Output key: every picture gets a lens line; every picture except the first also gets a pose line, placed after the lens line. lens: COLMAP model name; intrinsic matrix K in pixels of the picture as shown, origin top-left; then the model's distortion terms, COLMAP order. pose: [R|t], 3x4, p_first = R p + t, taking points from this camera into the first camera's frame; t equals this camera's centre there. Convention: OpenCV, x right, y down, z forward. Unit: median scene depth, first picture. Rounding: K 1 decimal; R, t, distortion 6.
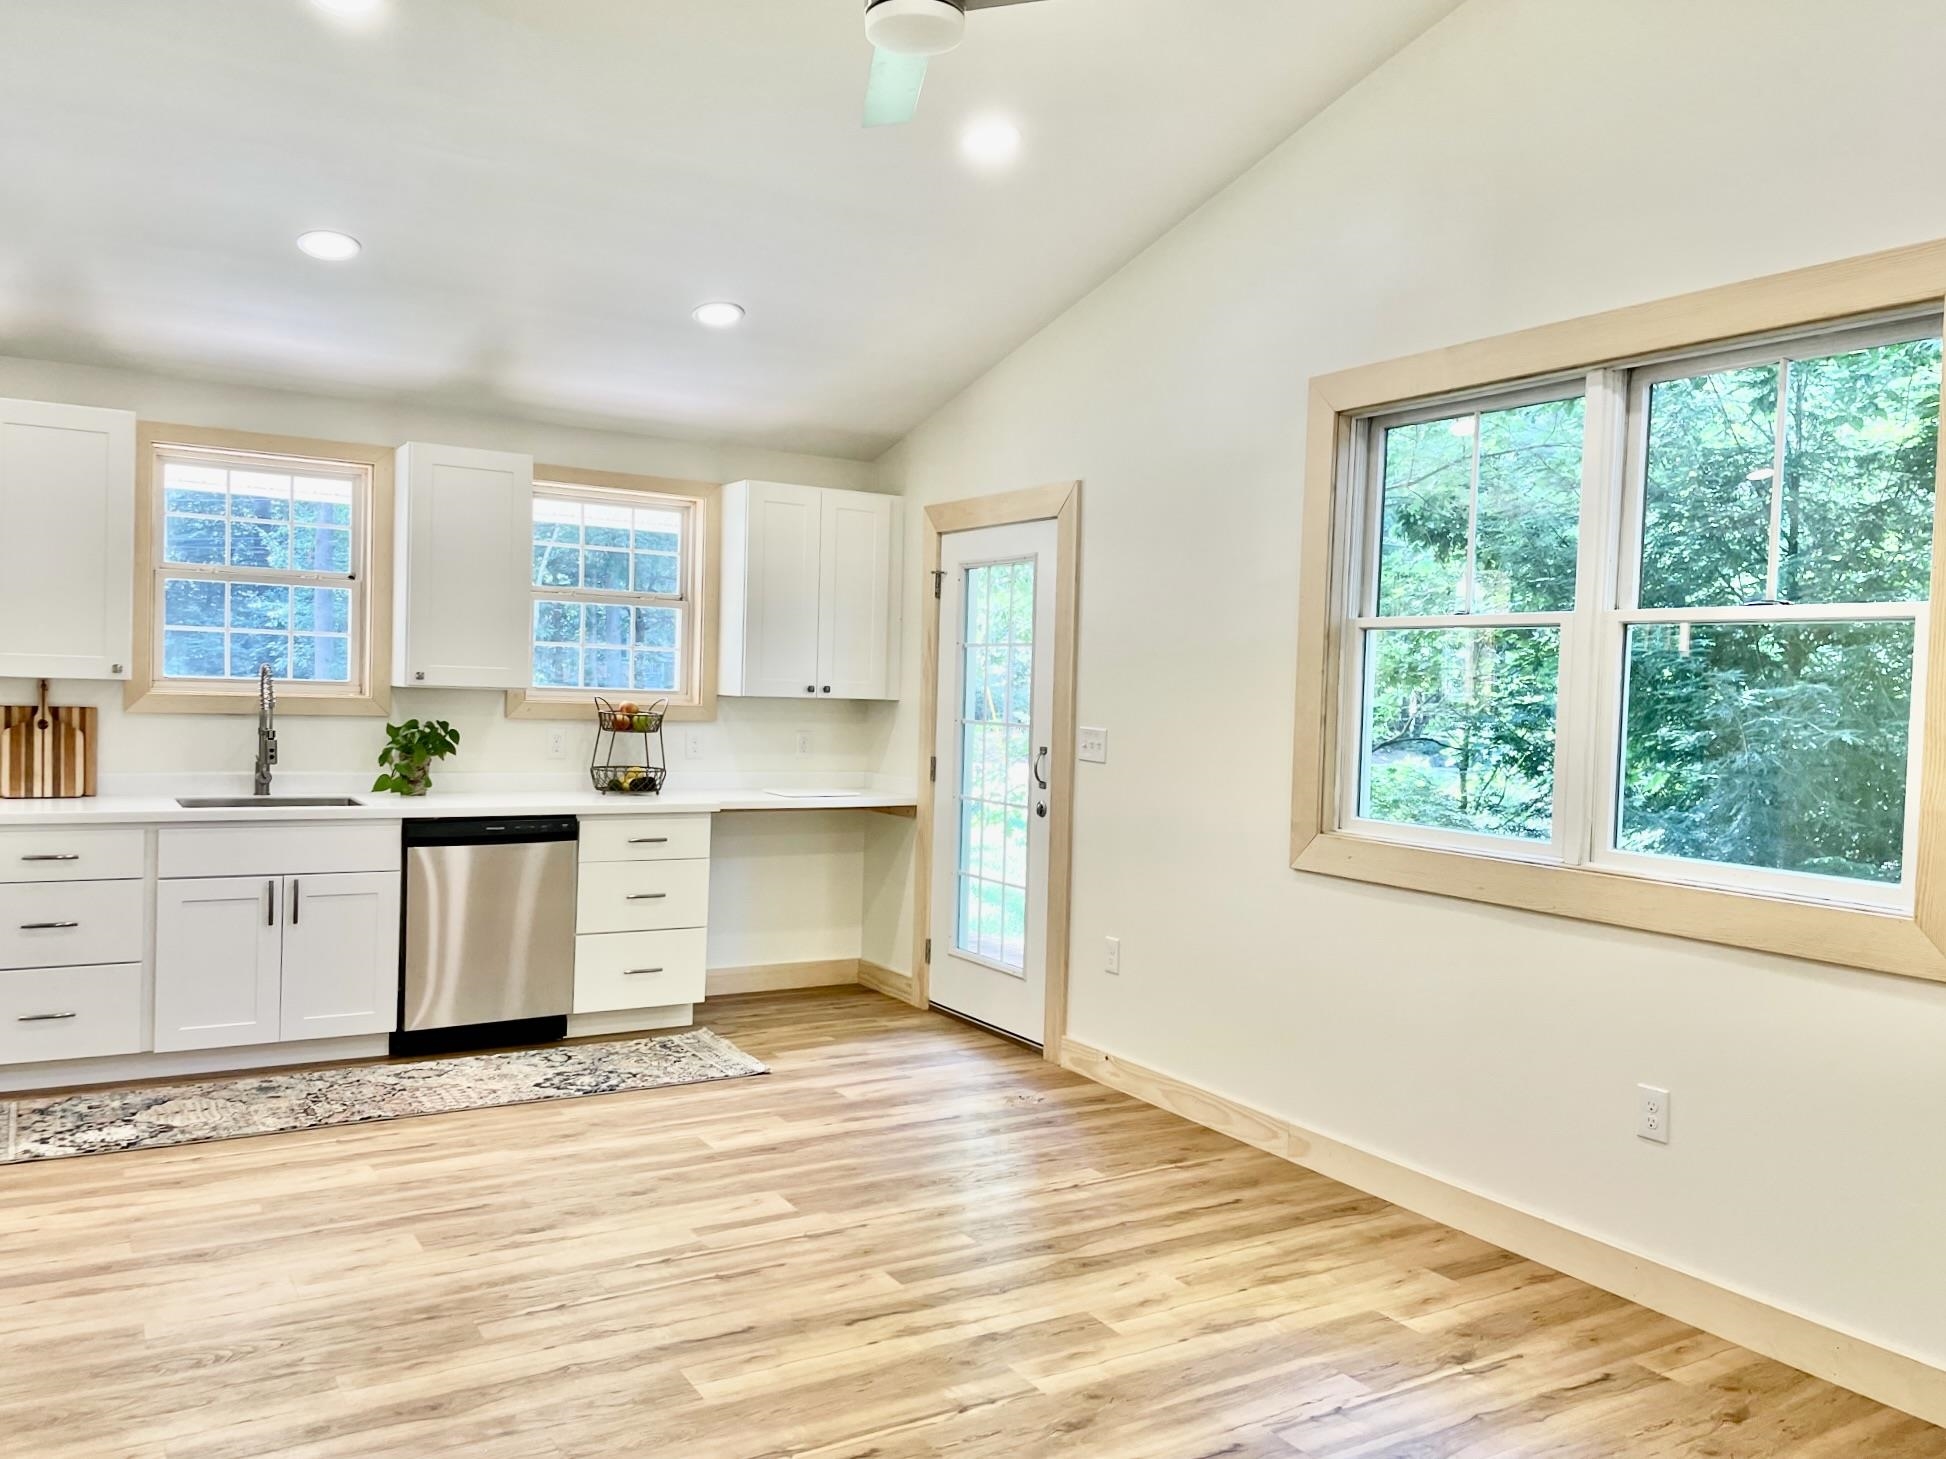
lens RADIAL K [[1512.4, 0, 1045.0], [0, 1512.4, 699.8], [0, 0, 1]] dist [0.069108, -0.083412]
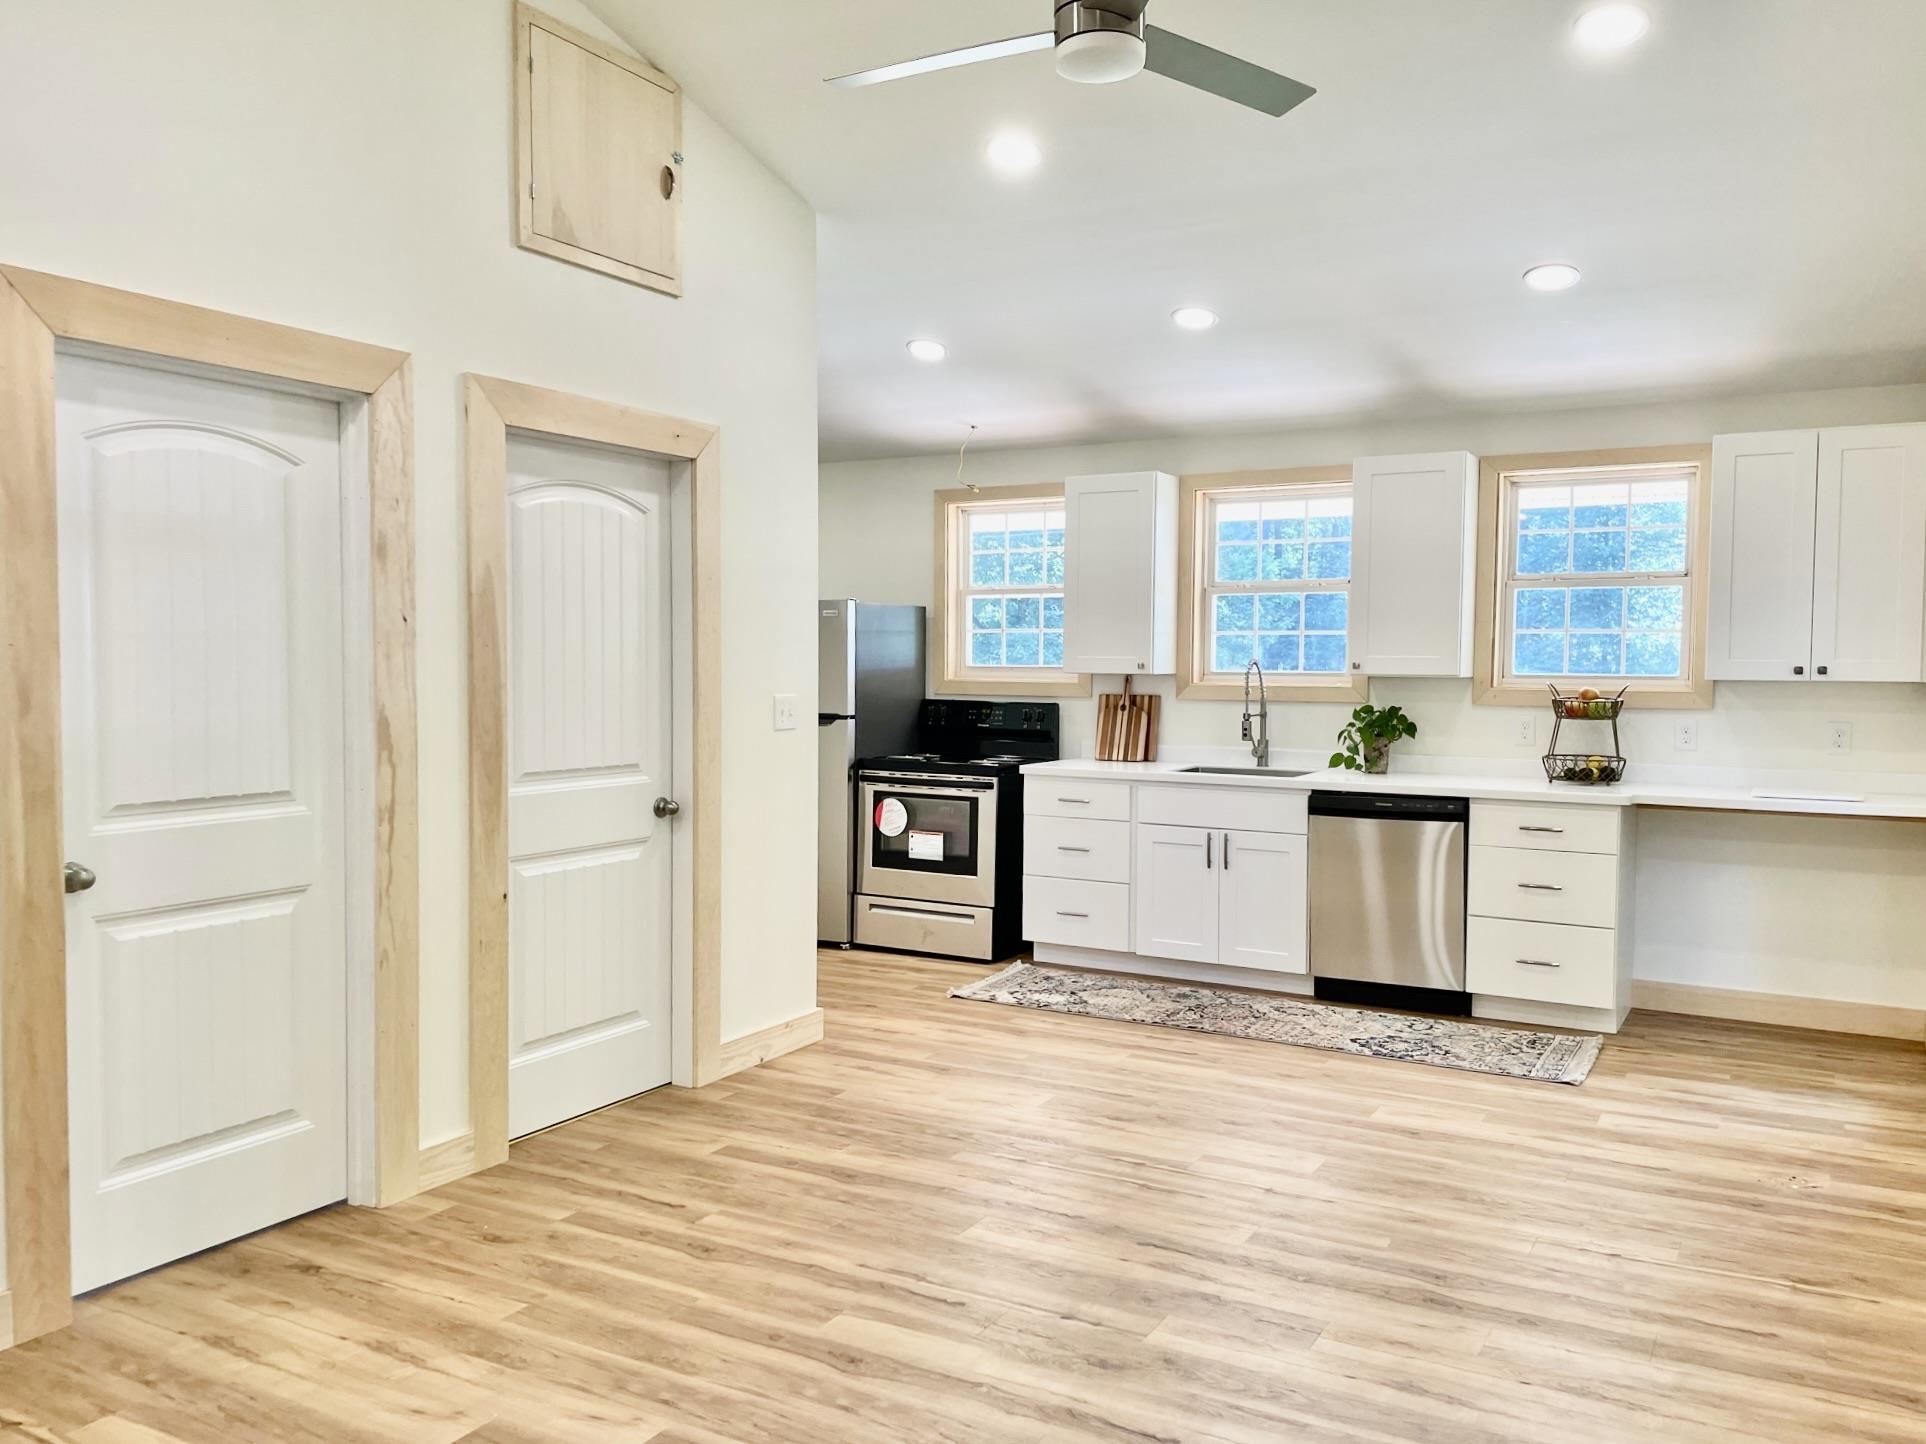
lens RADIAL K [[1496.9, 0, 932.6], [0, 1496.9, 722.3], [0, 0, 1]] dist [0.069108, -0.083412]
pose [[0.441154, 0.005307, -0.897416, 0.485564], [0.002670, 0.999970, 0.007226, 0.018289], [0.897427, -0.005584, 0.441127, 0.253400]]
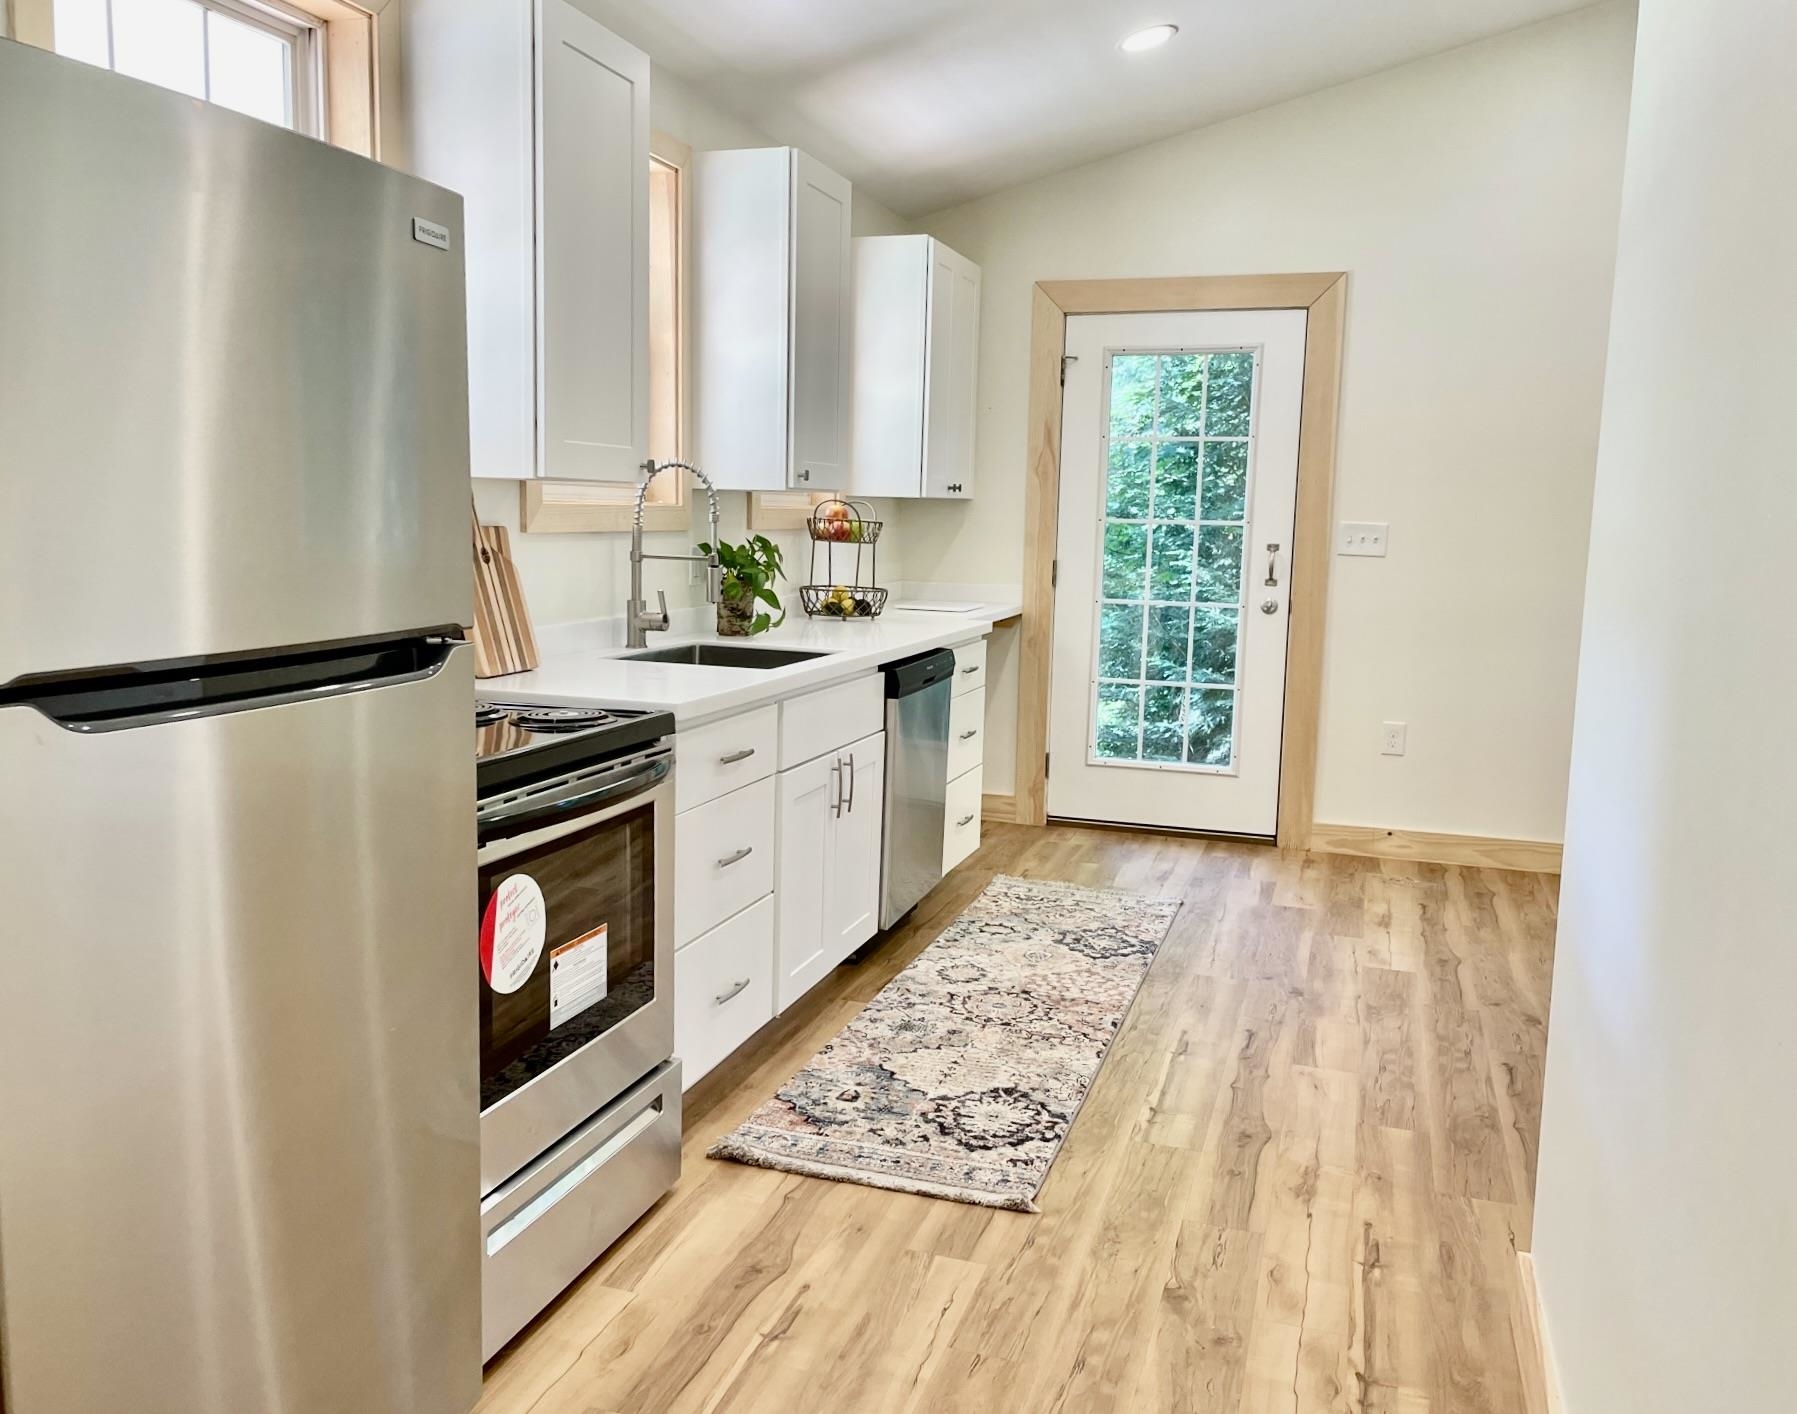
lens RADIAL K [[1488.6, 0, 939.5], [0, 1488.6, 685.4], [0, 0, 1]] dist [0.040286, -0.006586]
pose [[0.773376, -0.088145, 0.627790, -0.894399], [0.001204, 0.990489, 0.137586, -0.015153], [-0.633946, -0.105650, 0.766127, 0.417179]]
